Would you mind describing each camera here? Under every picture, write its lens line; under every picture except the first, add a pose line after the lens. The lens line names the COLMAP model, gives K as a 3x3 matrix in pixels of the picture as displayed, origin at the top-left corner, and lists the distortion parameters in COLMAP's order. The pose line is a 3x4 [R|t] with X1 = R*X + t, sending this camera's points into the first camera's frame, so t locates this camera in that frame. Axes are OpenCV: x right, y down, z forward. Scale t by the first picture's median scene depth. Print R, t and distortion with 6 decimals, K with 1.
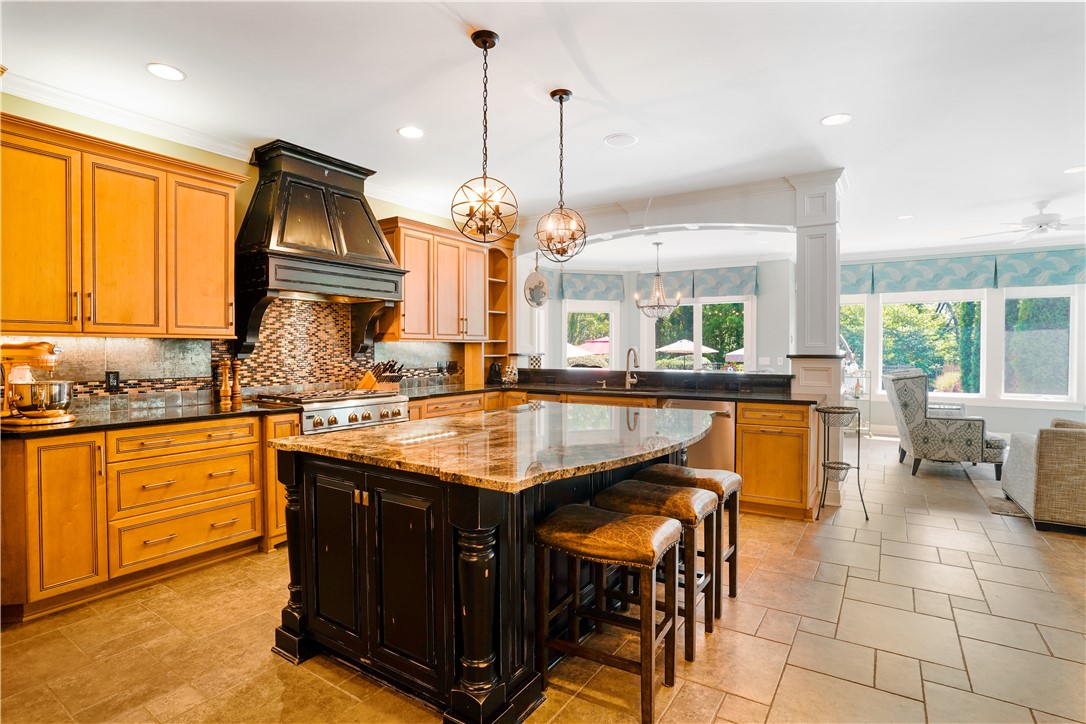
lens RADIAL K [[537.0, 0, 547.3], [0, 537.0, 359.5], [0, 0, 1]] dist [-0.002282, 0.000009]
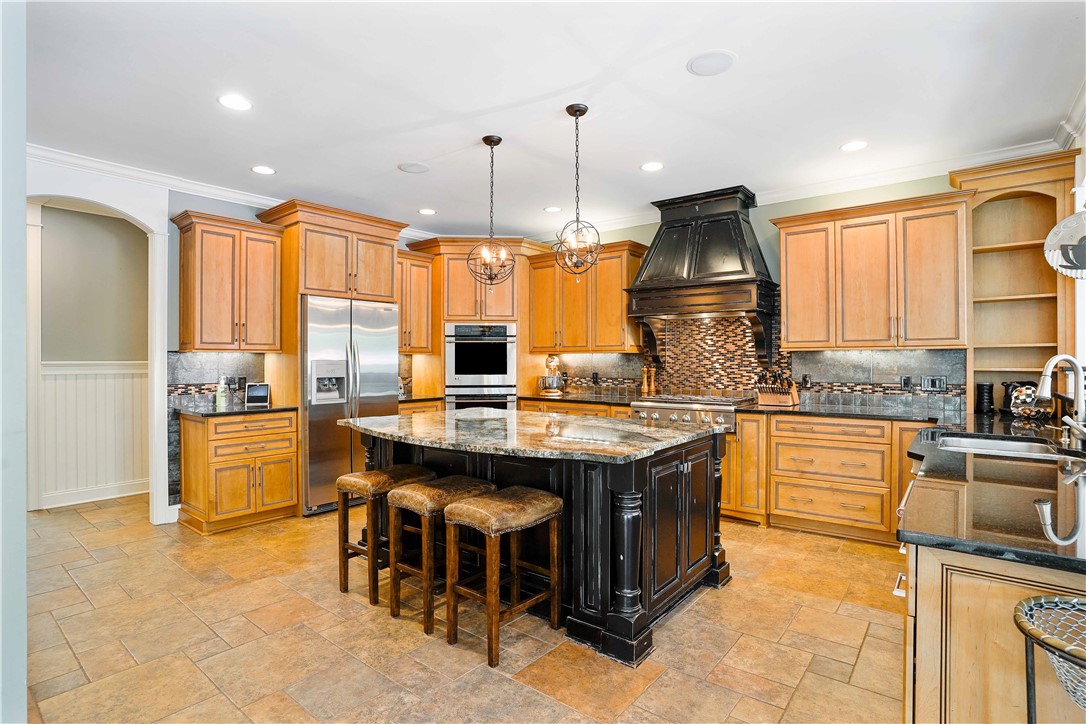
lens RADIAL K [[537.0, 0, 544.9], [0, 537.0, 363.3], [0, 0, 1]] dist [-0.002282, 0.000009]
pose [[-0.097105, -0.001368, -0.995273, 0.709987], [-0.019382, 0.999812, 0.000517, -0.004483], [0.995085, 0.019340, -0.097113, 0.718290]]
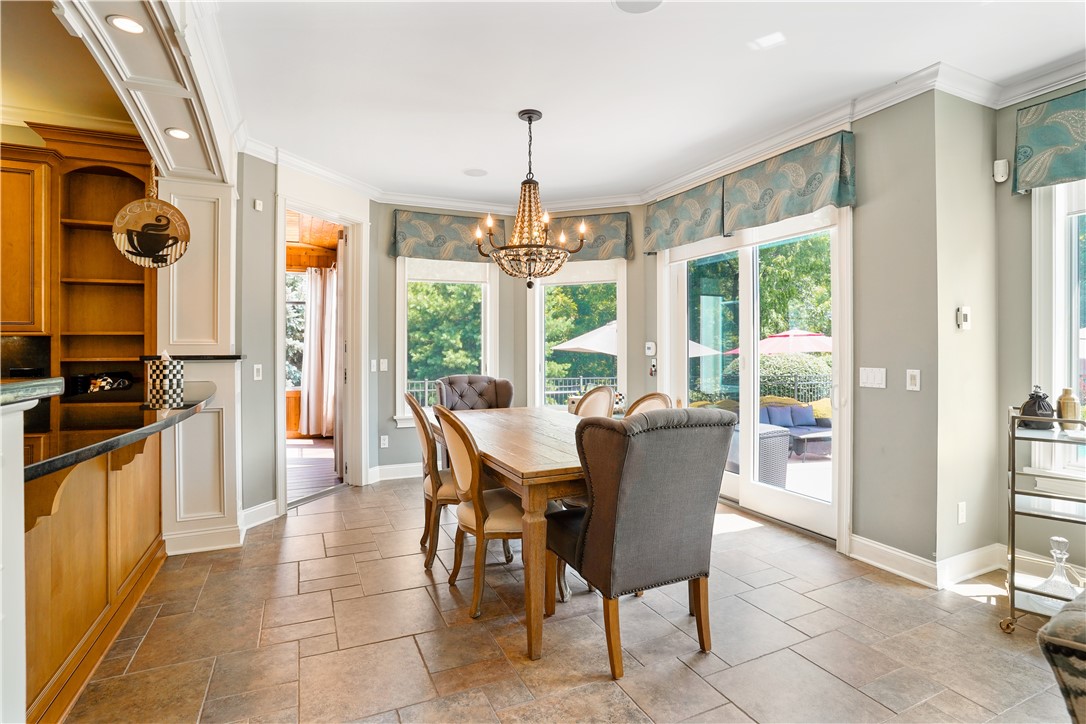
lens RADIAL K [[537.0, 0, 537.0], [0, 537.0, 353.2], [0, 0, 1]] dist [-0.002282, 0.000009]
pose [[0.822937, -0.000687, -0.568132, 0.736189], [-0.003324, 0.999976, -0.006024, -0.010381], [0.568123, 0.006846, 0.822915, 0.925683]]
